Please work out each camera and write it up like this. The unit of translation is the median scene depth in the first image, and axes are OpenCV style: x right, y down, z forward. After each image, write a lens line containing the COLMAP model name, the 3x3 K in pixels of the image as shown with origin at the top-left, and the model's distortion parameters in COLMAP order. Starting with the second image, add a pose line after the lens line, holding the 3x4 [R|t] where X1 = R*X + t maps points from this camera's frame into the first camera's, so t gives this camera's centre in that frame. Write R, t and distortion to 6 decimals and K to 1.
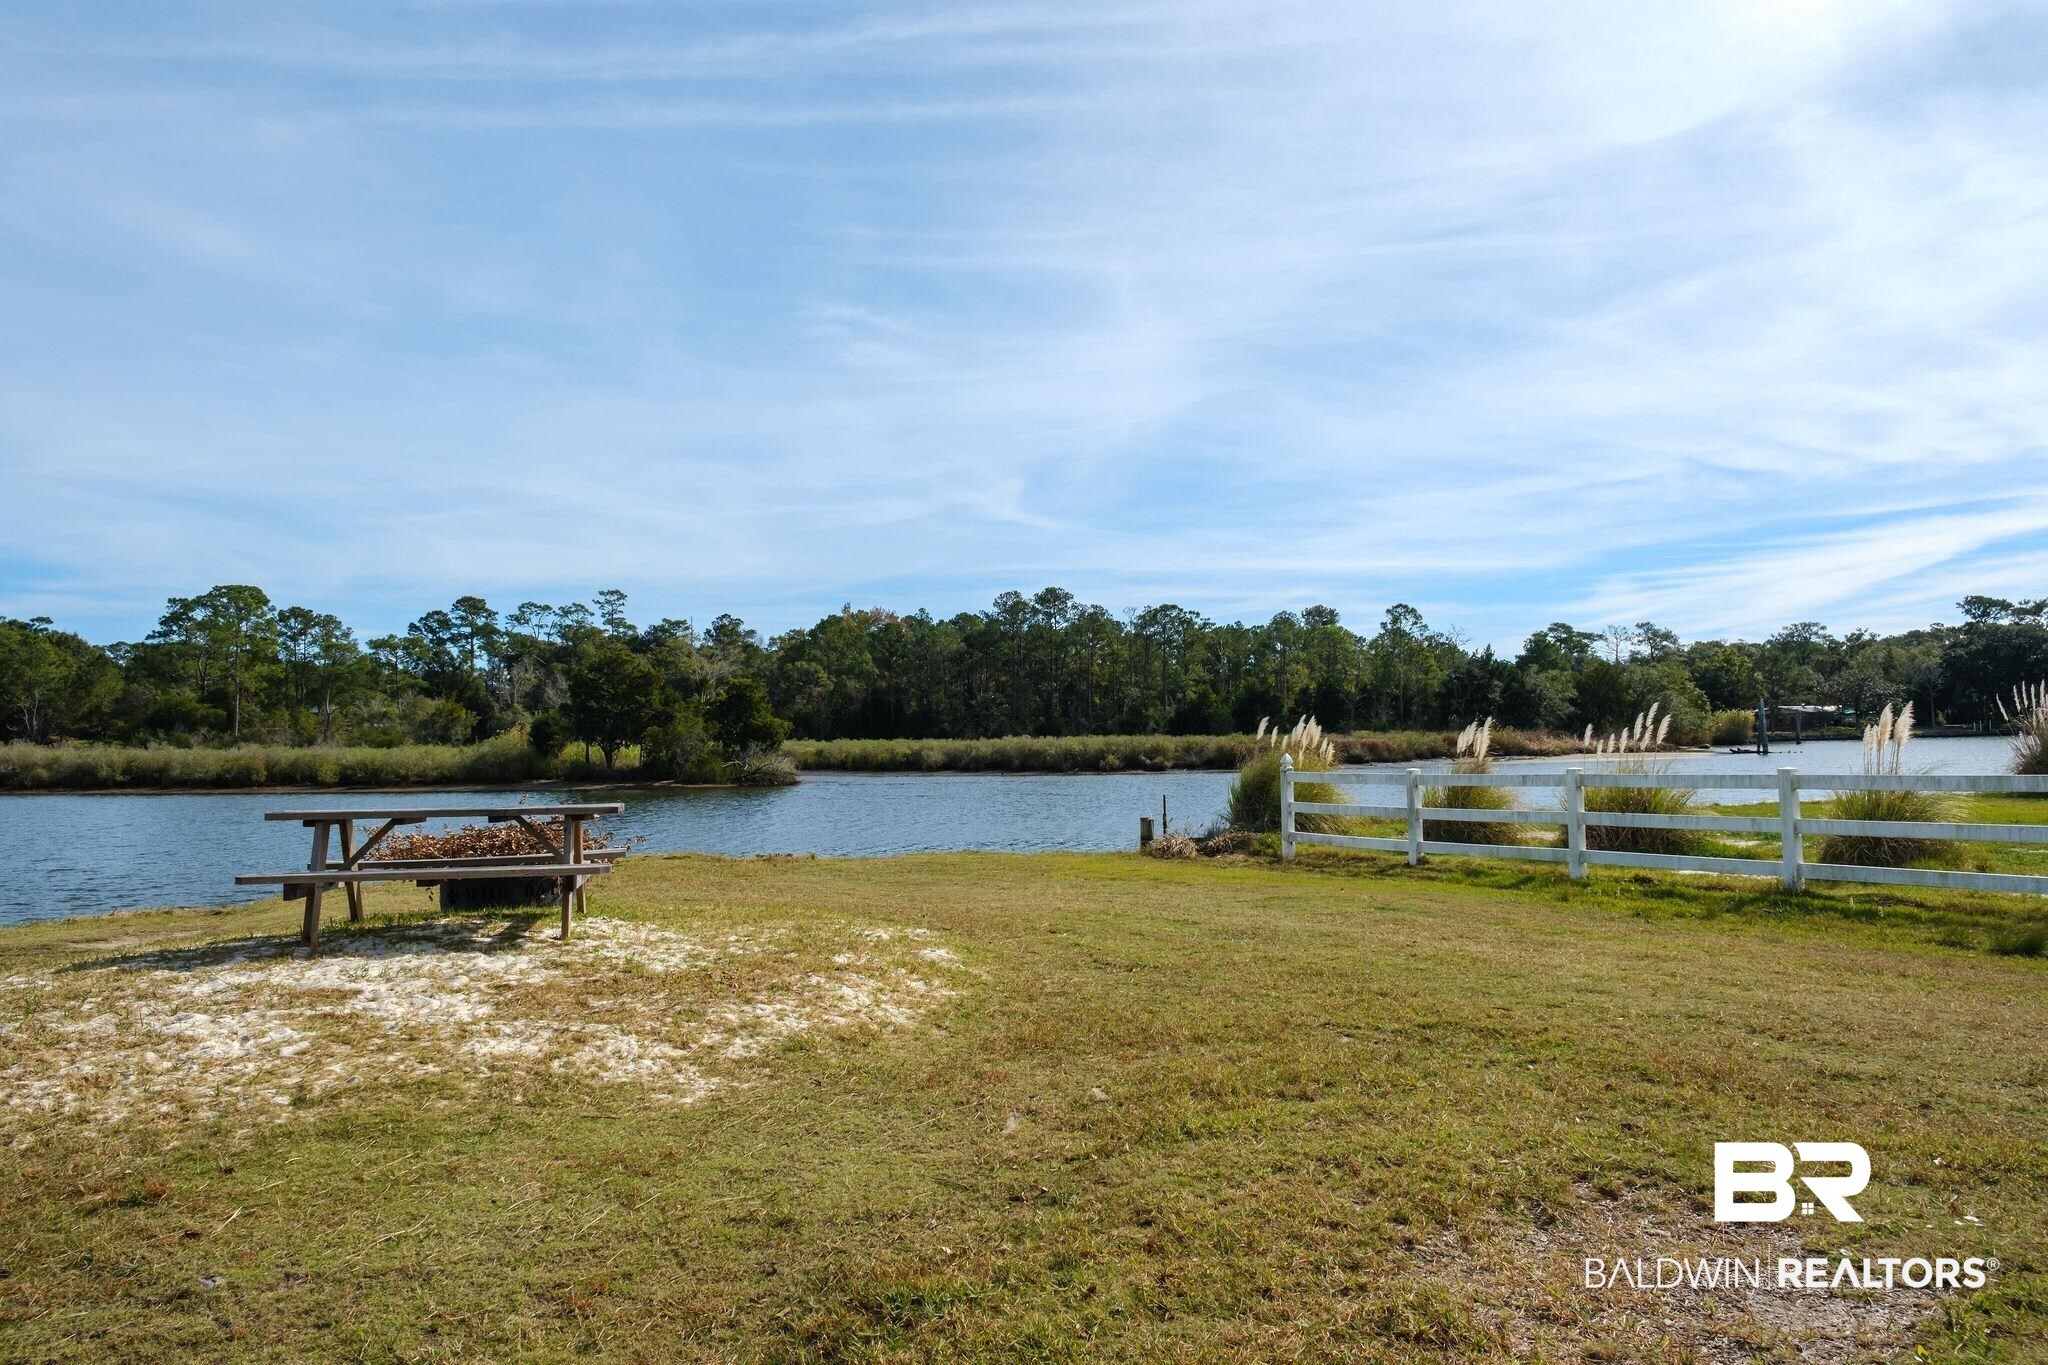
lens RADIAL K [[1415.1, 0, 1032.4], [0, 1415.1, 716.2], [0, 0, 1]] dist [-0.020257, 0.000965]
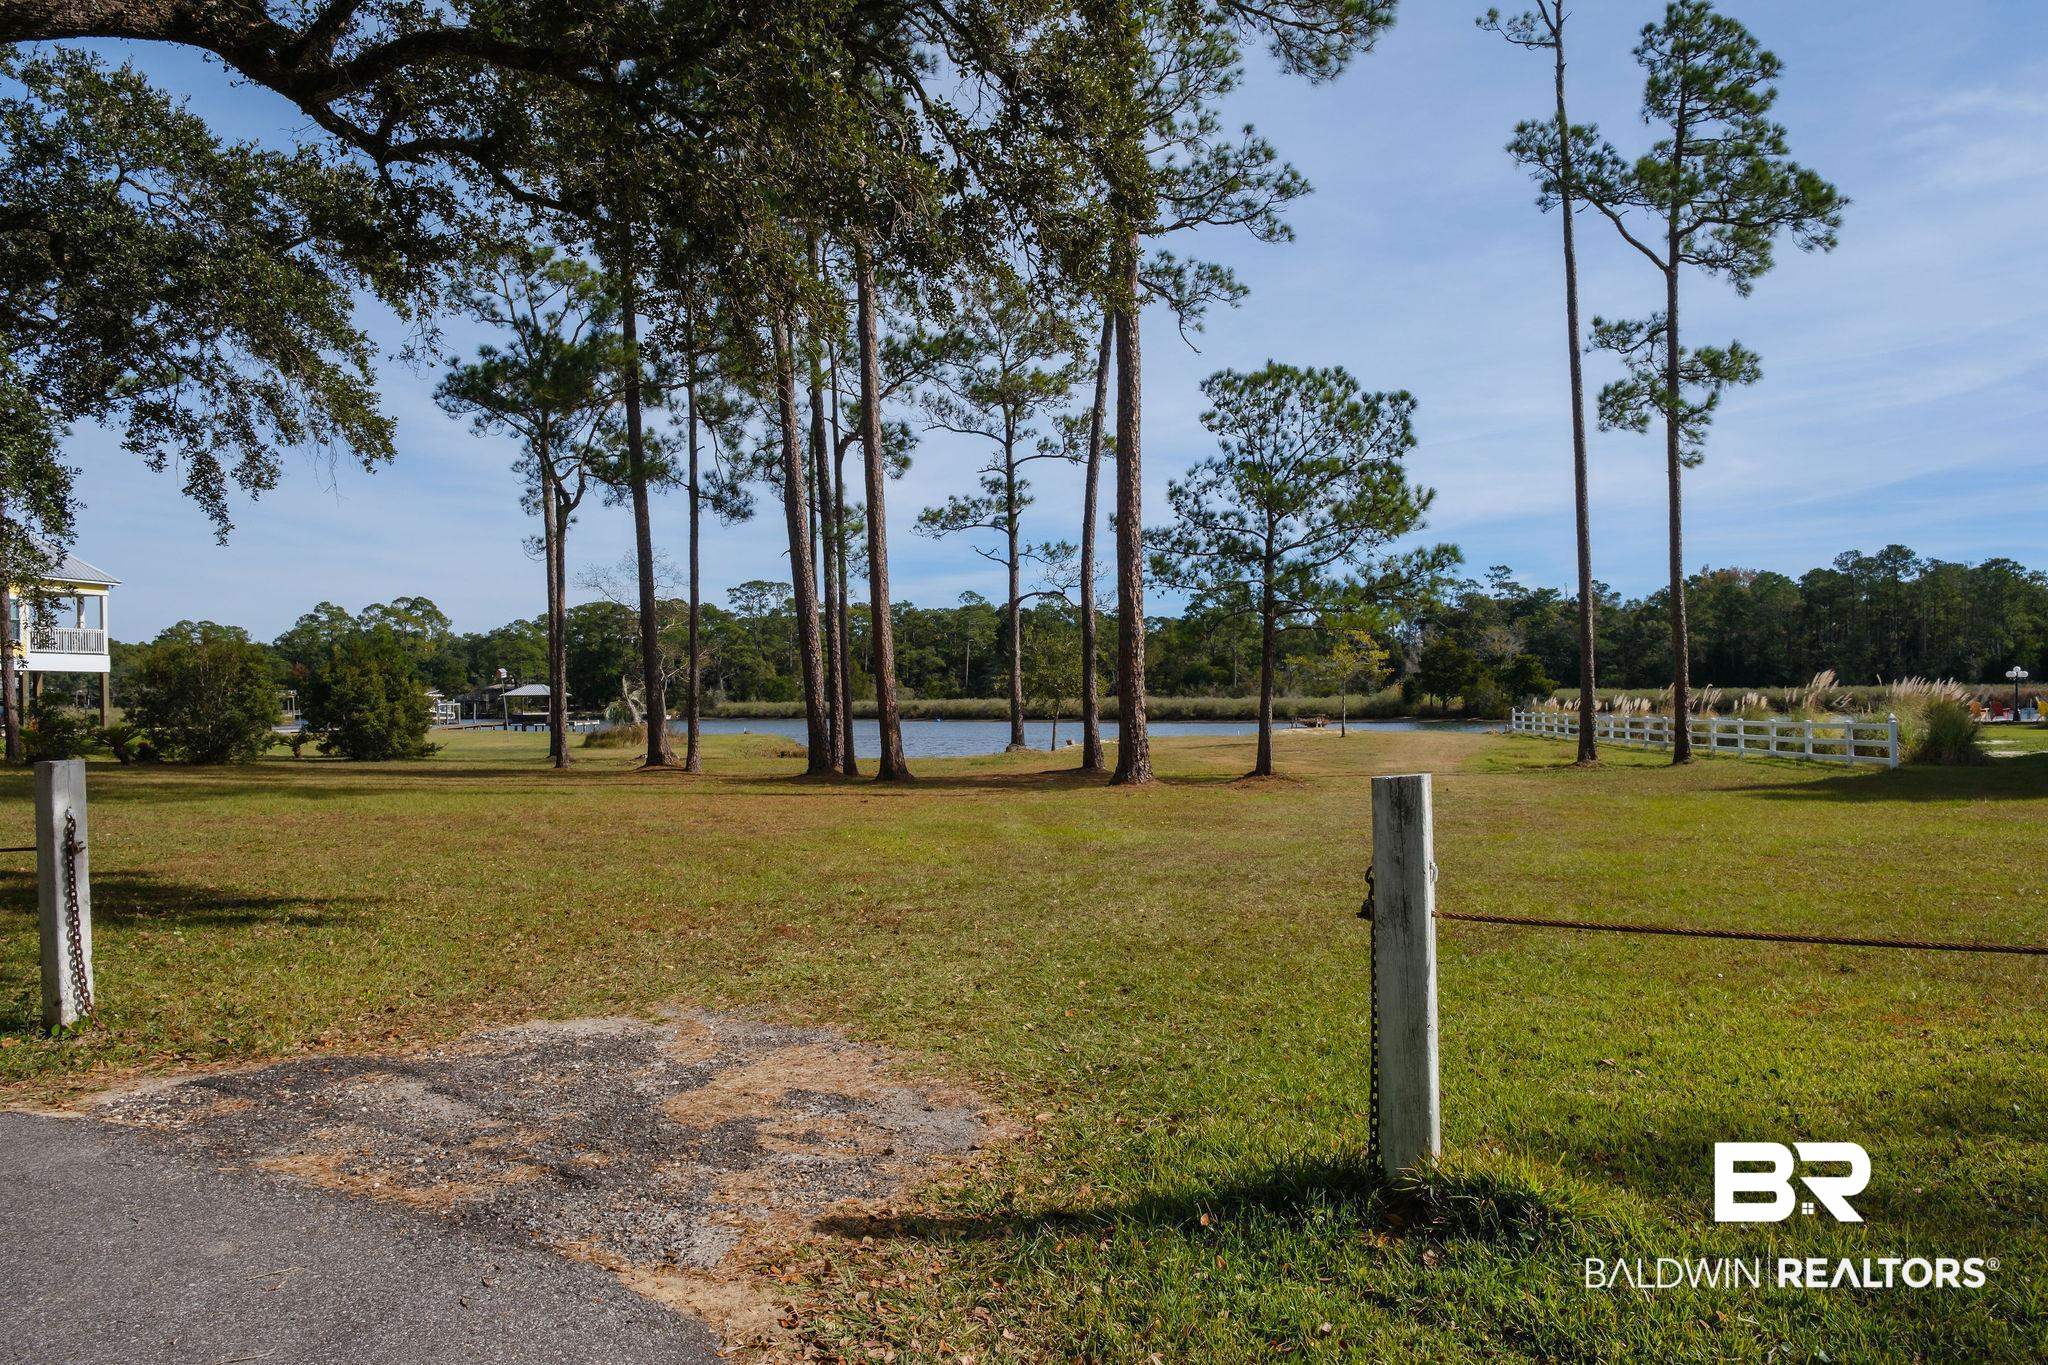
lens RADIAL K [[1415.1, 0, 1032.4], [0, 1415.1, 716.2], [0, 0, 1]] dist [-0.020257, 0.000965]
pose [[0.800428, 0.007139, -0.599387, 0.142109], [0.017892, 0.999199, 0.035794, -0.011200], [0.599162, -0.039375, 0.799659, -0.287111]]
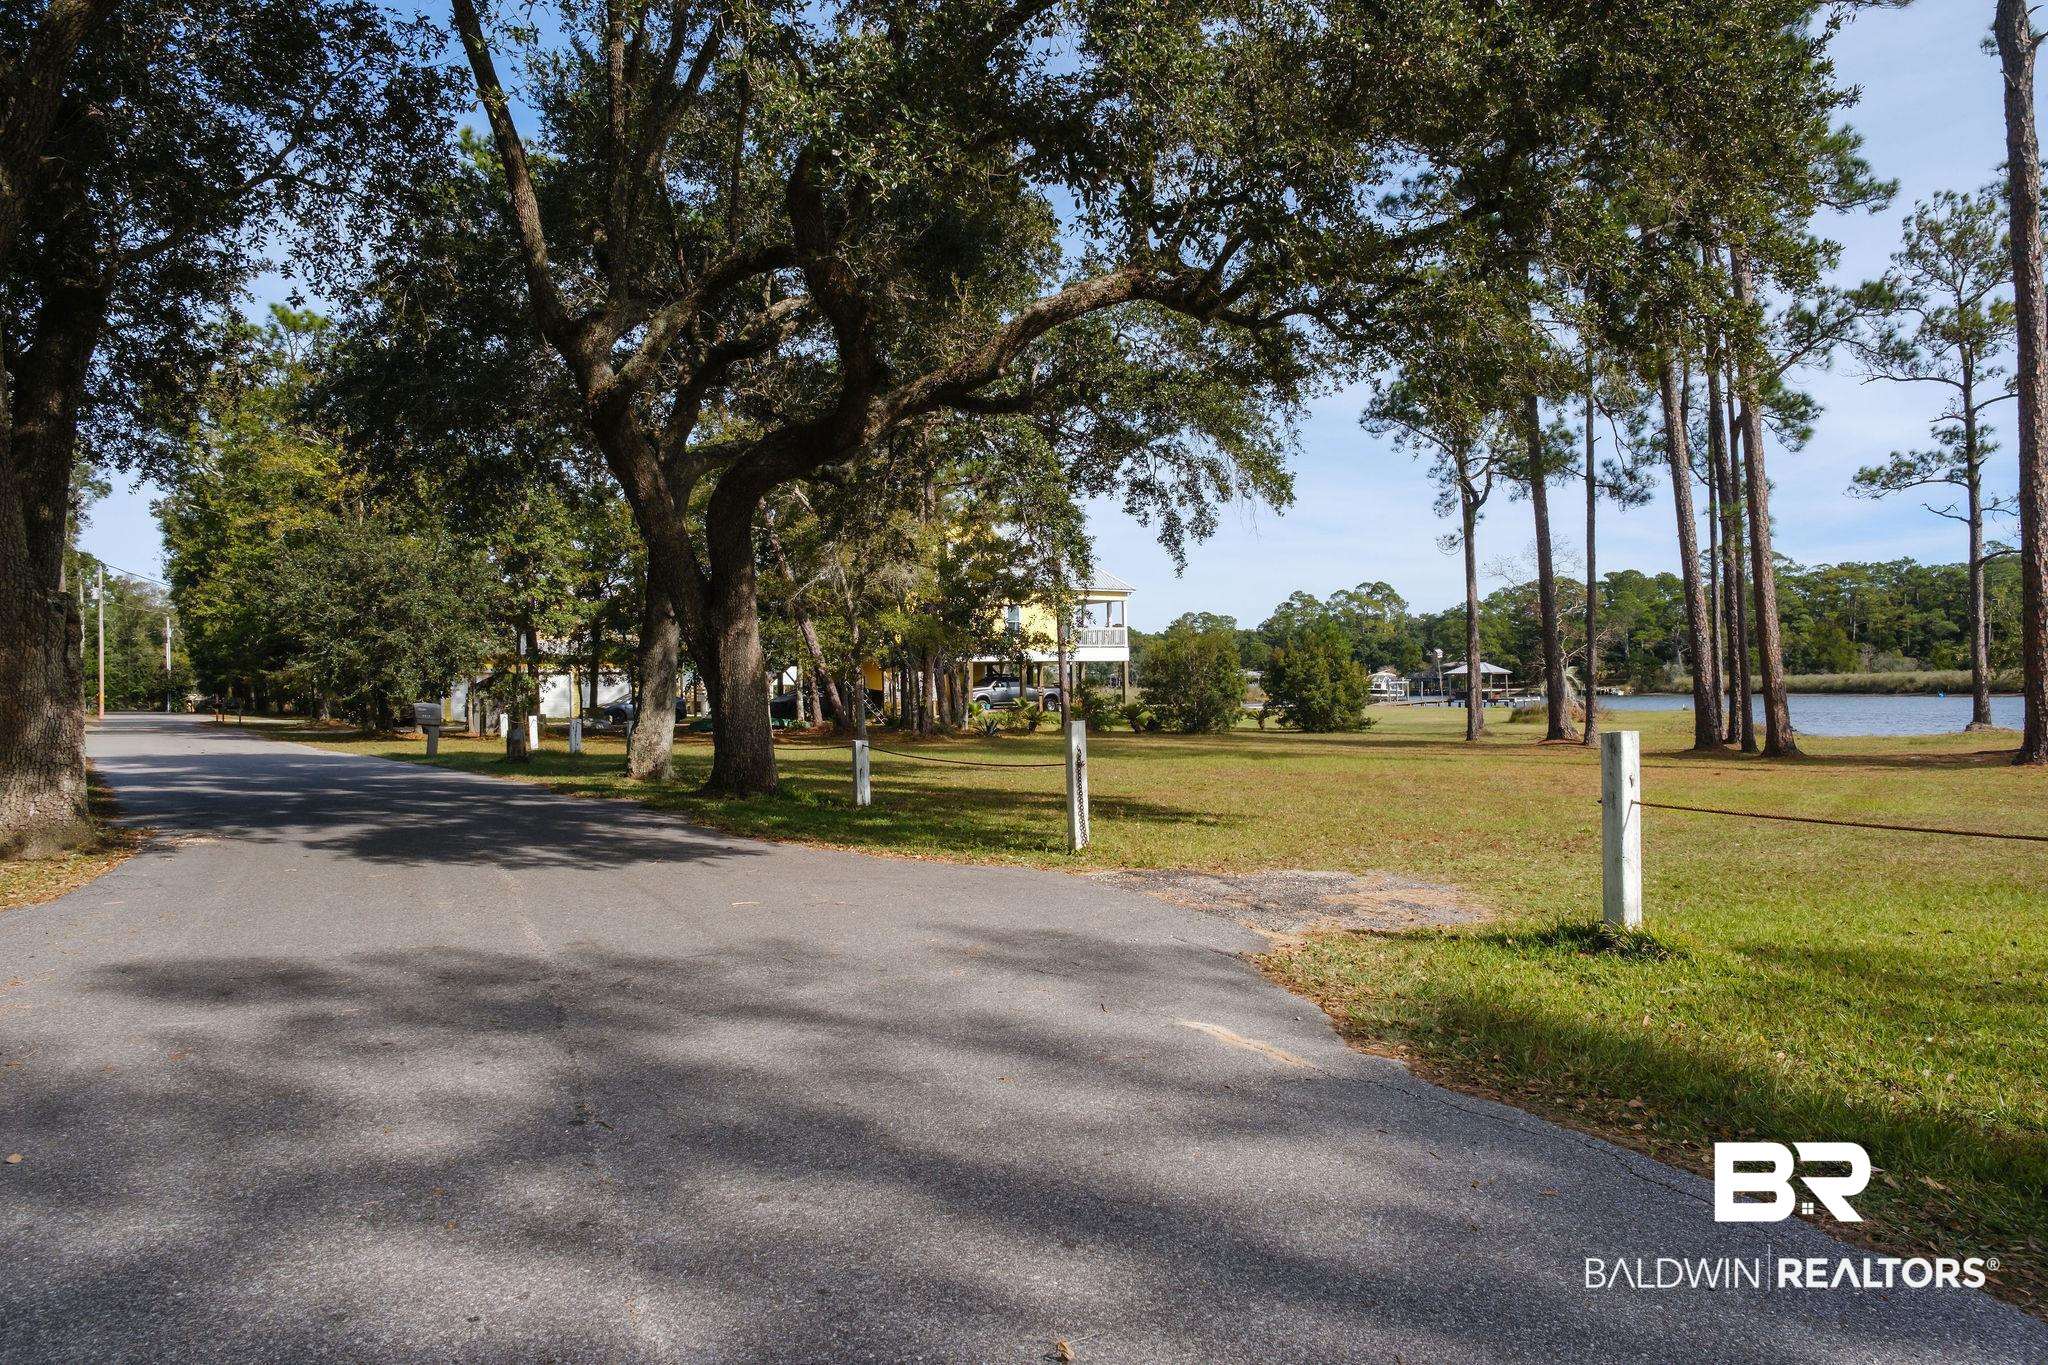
lens RADIAL K [[1415.4, 0, 1028.2], [0, 1415.4, 696.1], [0, 0, 1]] dist [-0.019991, -0.002044]
pose [[0.267577, 0.006409, -0.963515, 0.166112], [0.041534, 0.998972, 0.018179, -0.011871], [0.962641, -0.044883, 0.267036, -0.293956]]
